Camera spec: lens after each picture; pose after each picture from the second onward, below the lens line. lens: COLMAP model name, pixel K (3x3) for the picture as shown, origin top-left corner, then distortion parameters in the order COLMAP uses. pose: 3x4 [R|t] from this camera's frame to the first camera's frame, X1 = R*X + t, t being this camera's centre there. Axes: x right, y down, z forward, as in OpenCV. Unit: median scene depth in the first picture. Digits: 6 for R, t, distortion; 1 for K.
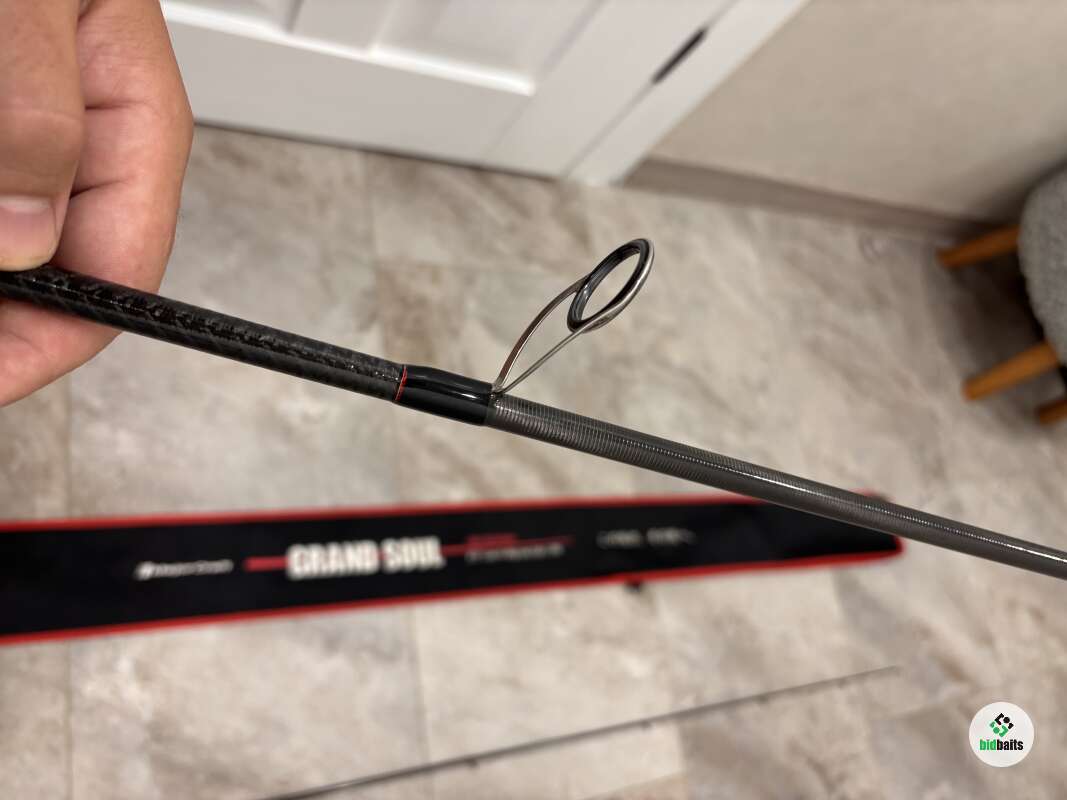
lens RADIAL K [[841.6, 0, 532.8], [0, 841.6, 399.5], [0, 0, 1]] dist [-0.011618, -0.012630]
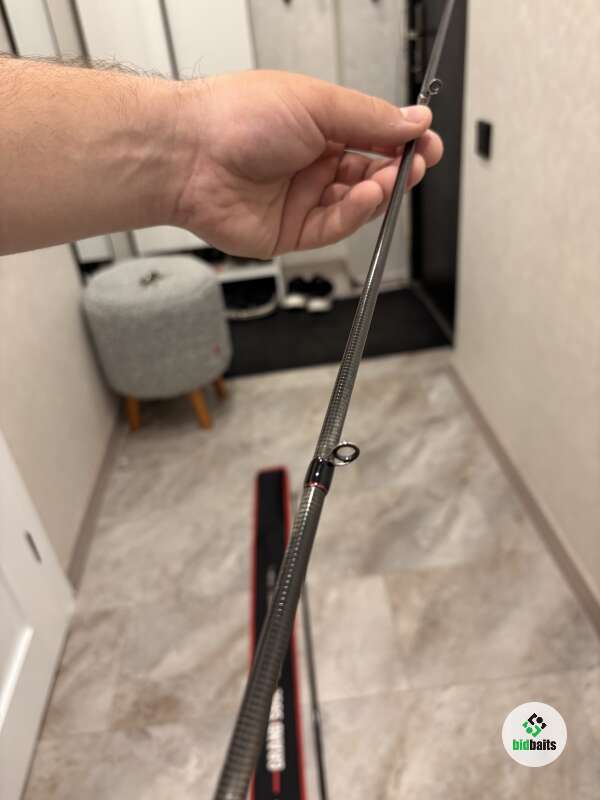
lens RADIAL K [[631.0, 0, 298.6], [0, 631.0, 393.3], [0, 0, 1]] dist [-0.011618, -0.012630]
pose [[0.026452, -0.869768, 0.492751, -0.191385], [0.976839, 0.127191, 0.172070, -0.085450], [-0.212335, 0.476787, 0.852988, -0.490195]]
